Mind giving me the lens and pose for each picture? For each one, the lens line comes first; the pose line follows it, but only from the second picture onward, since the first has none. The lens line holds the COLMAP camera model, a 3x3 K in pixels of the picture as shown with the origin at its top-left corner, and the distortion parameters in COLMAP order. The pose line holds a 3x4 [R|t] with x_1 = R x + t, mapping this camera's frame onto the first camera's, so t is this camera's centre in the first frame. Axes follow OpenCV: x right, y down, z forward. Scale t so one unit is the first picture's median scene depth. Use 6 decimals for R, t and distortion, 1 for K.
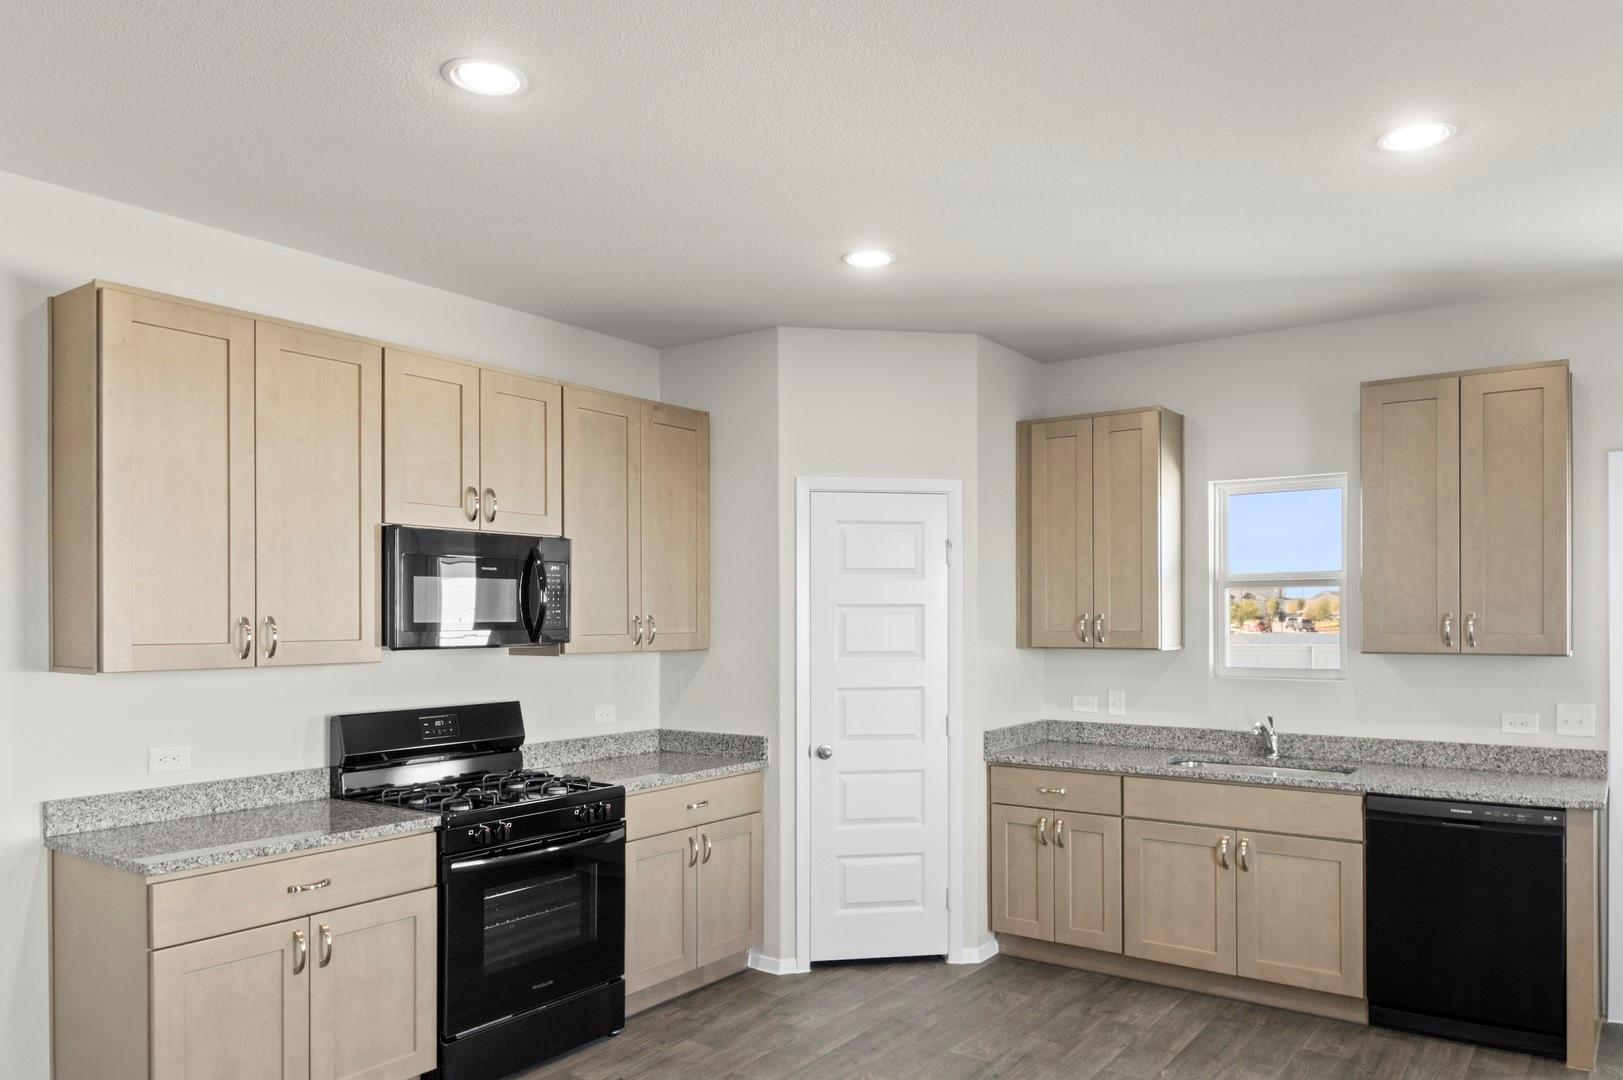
lens RADIAL K [[1118.6, 0, 831.9], [0, 1118.6, 612.8], [0, 0, 1]] dist [0.007026, -0.002440]
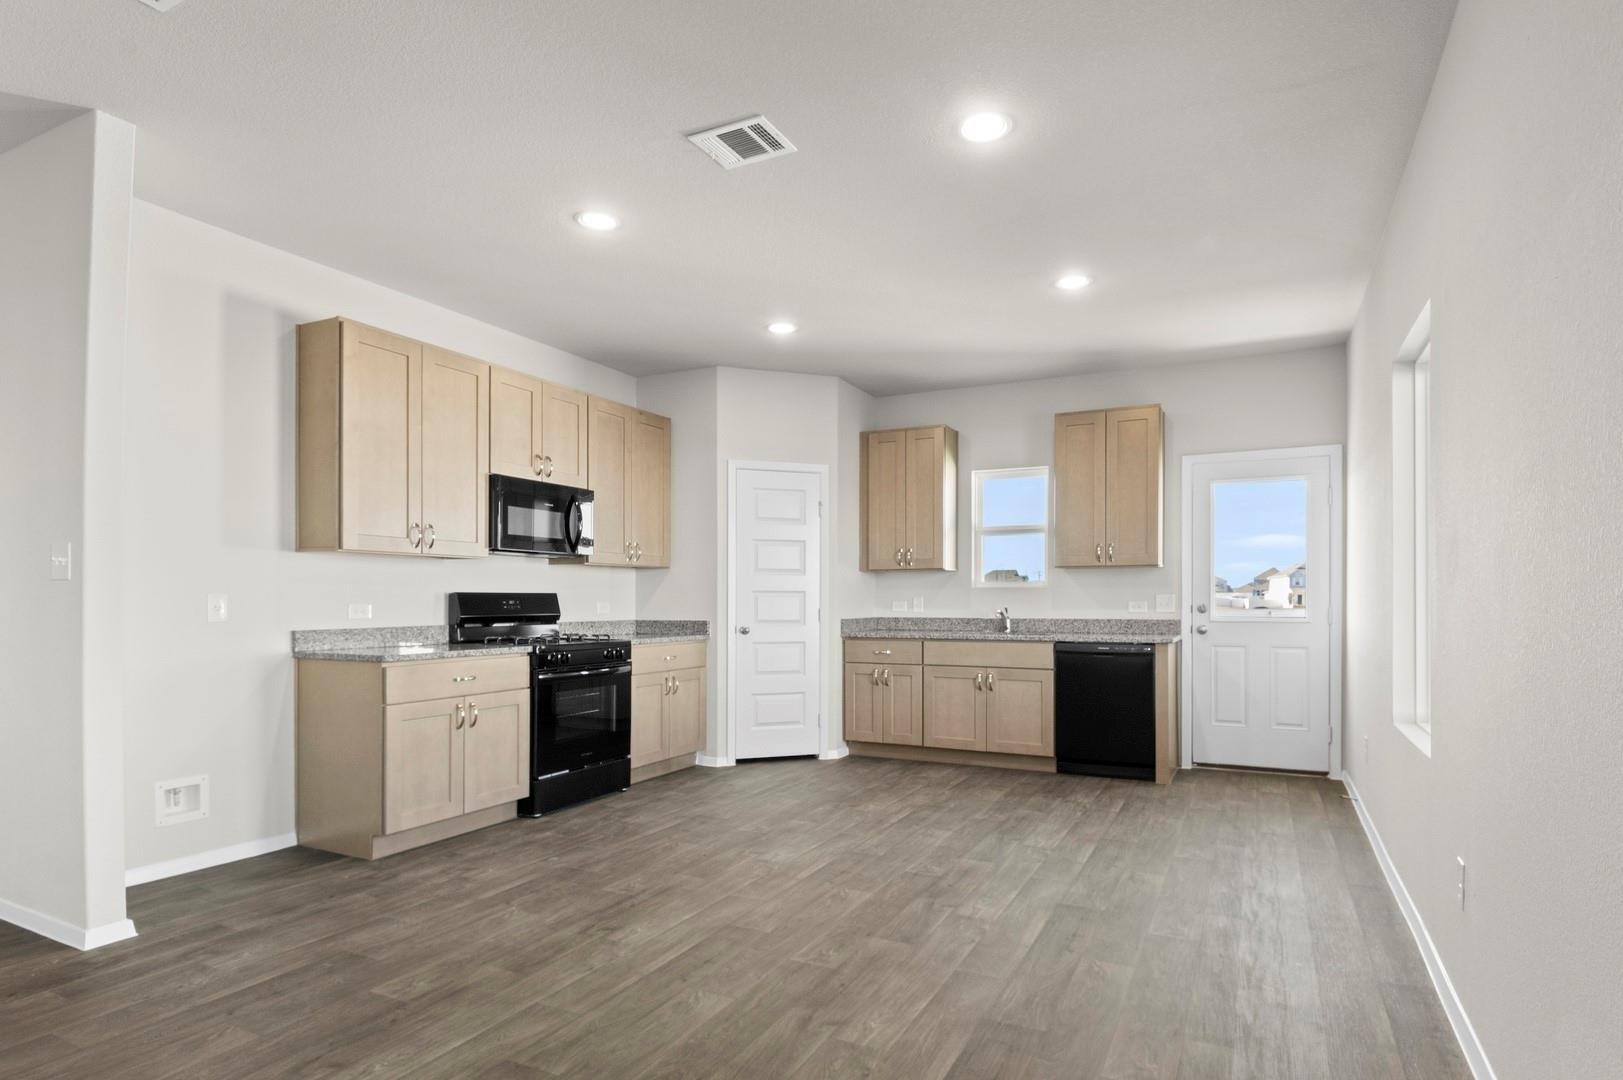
lens RADIAL K [[868.1, 0, 840.0], [0, 868.1, 595.5], [0, 0, 1]] dist [0.017905, -0.000578]
pose [[0.985700, 0.003717, 0.168467, -0.087011], [-0.003133, 0.999988, -0.003731, 0.082696], [-0.168479, 0.003150, 0.985700, -0.279424]]
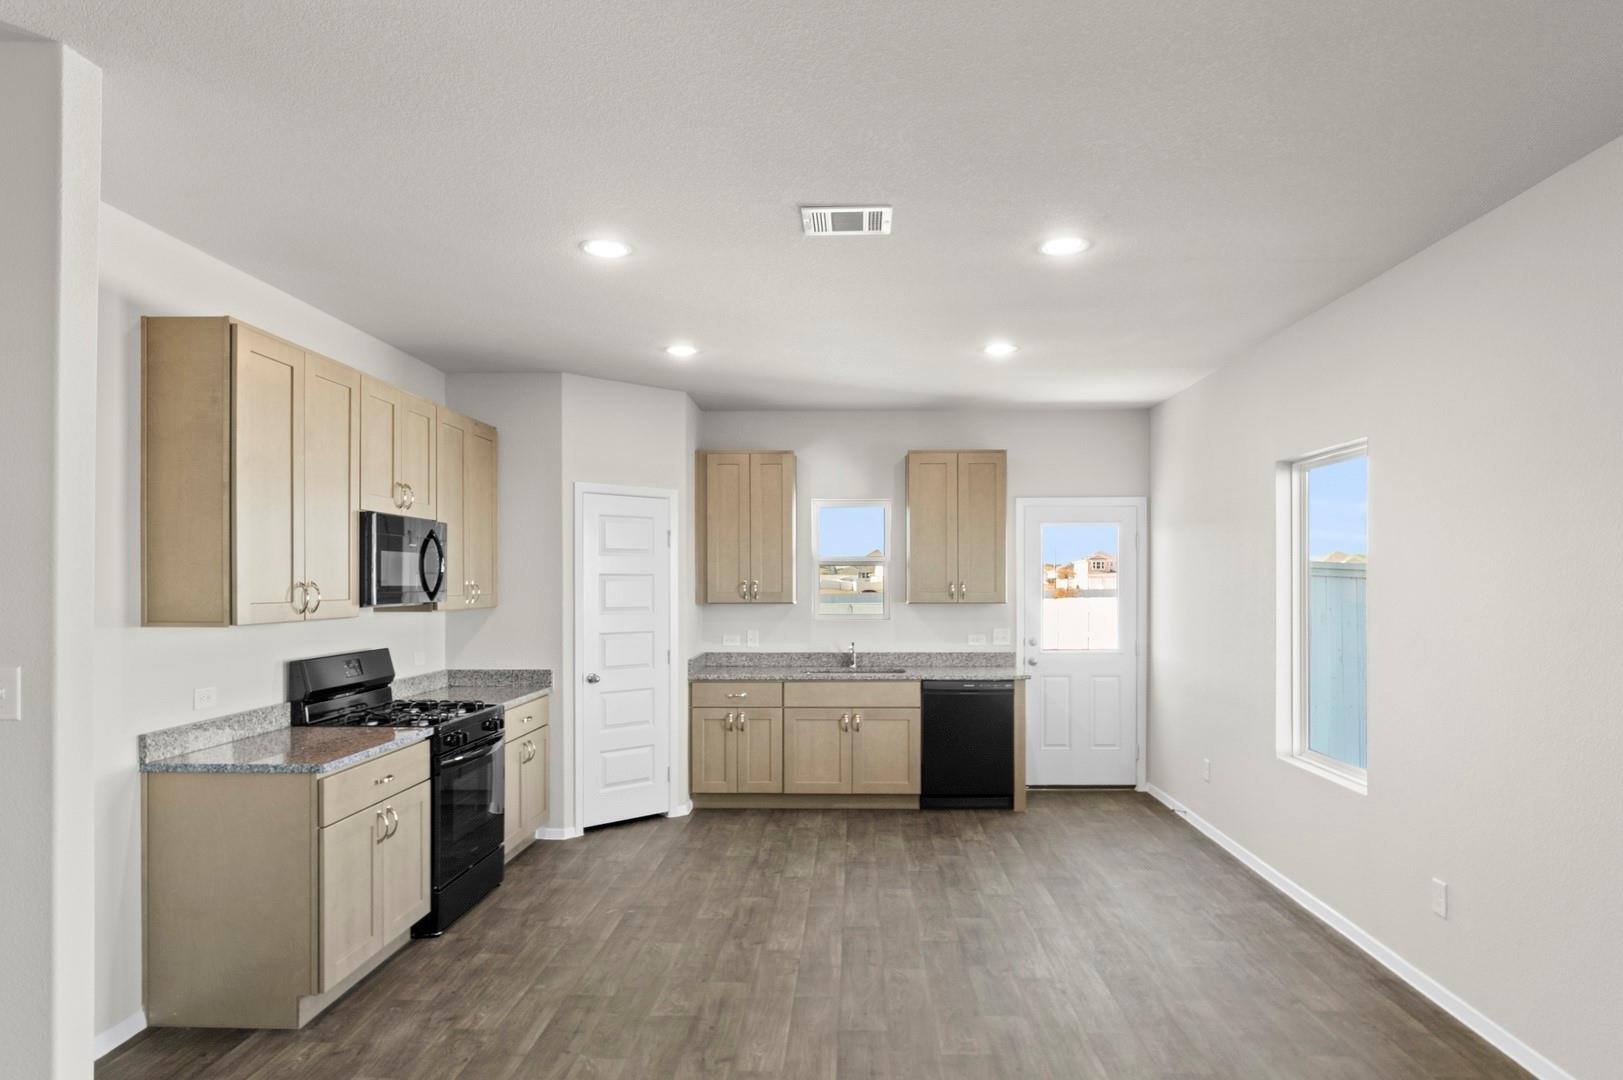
lens RADIAL K [[978.0, 0, 840.4], [0, 978.0, 583.9], [0, 0, 1]] dist [0.002278, 0.000963]
pose [[0.824732, 0.000927, 0.565523, -0.469338], [-0.003349, 0.999989, 0.003244, 0.000274], [-0.565514, -0.004570, 0.824726, -0.203457]]
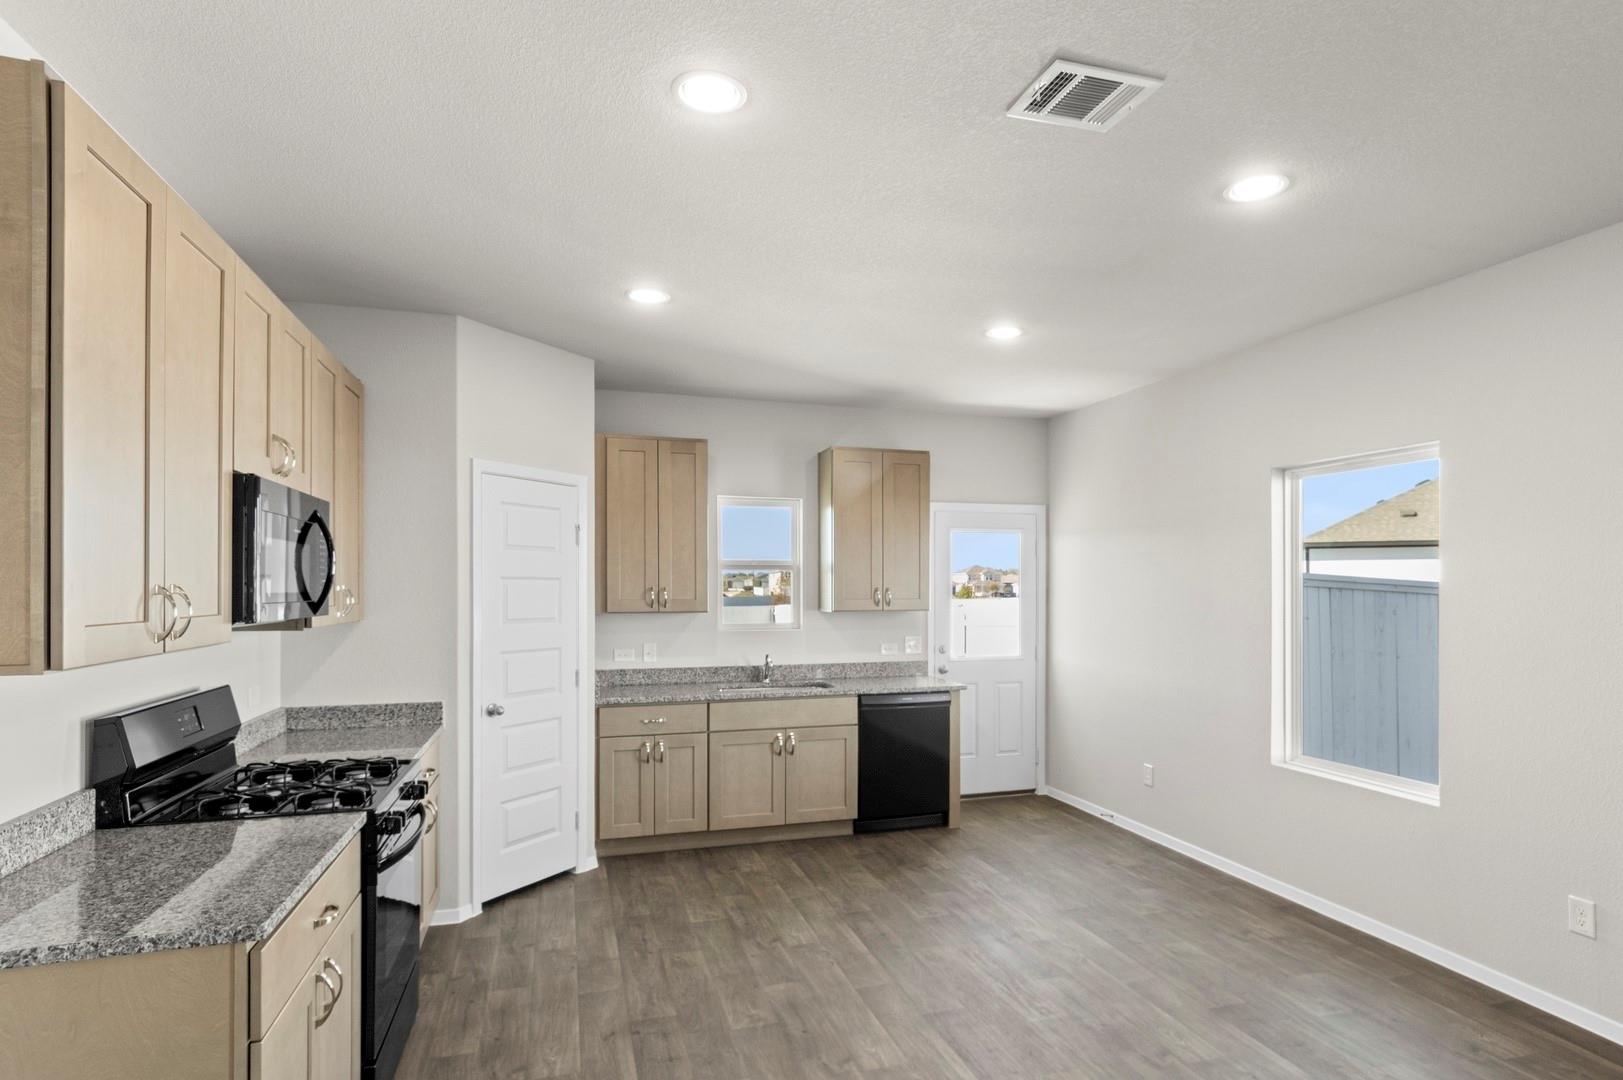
lens RADIAL K [[874.2, 0, 839.6], [0, 874.2, 589.3], [0, 0, 1]] dist [0.010309, 0.001296]
pose [[0.601267, 0.002179, 0.799045, -0.518200], [-0.004674, 0.999989, 0.000790, 0.002547], [-0.799034, -0.004210, 0.601271, 0.215528]]
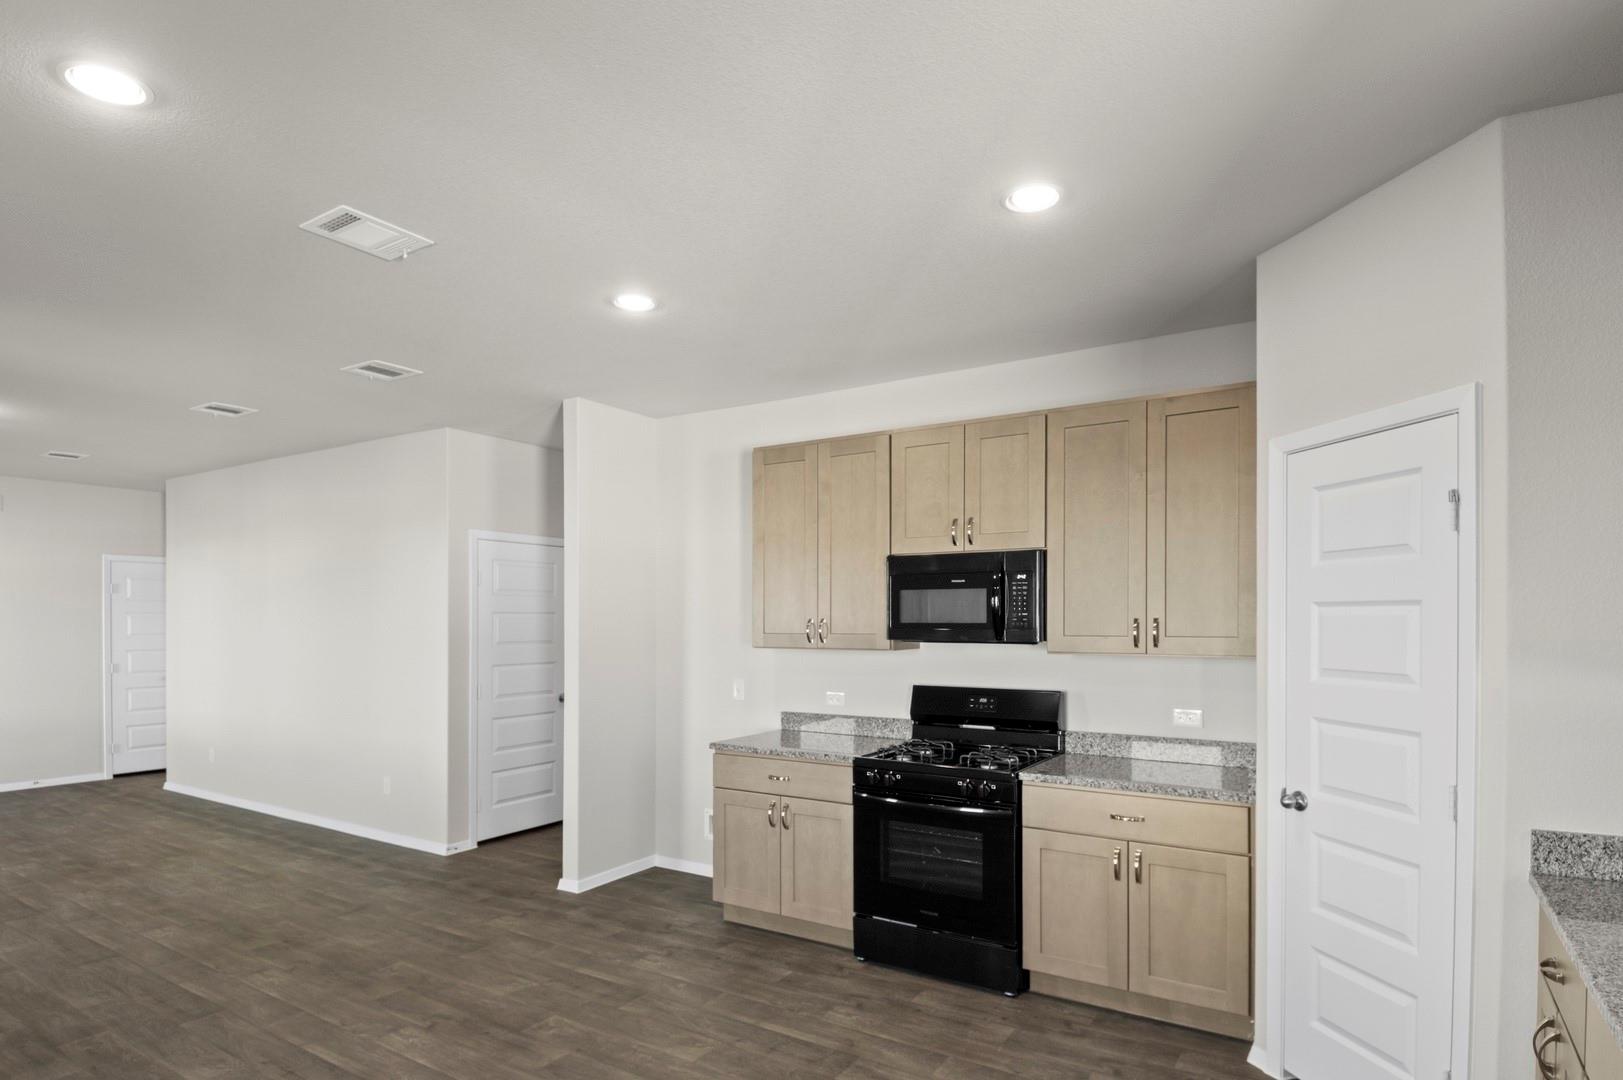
lens RADIAL K [[856.9, 0, 842.6], [0, 856.9, 616.4], [0, 0, 1]] dist [0.002505, 0.000057]
pose [[0.070646, -0.001212, -0.997501, 0.569357], [0.003607, 0.999993, -0.000959, 0.001162], [0.997495, -0.003531, 0.070650, 0.690166]]
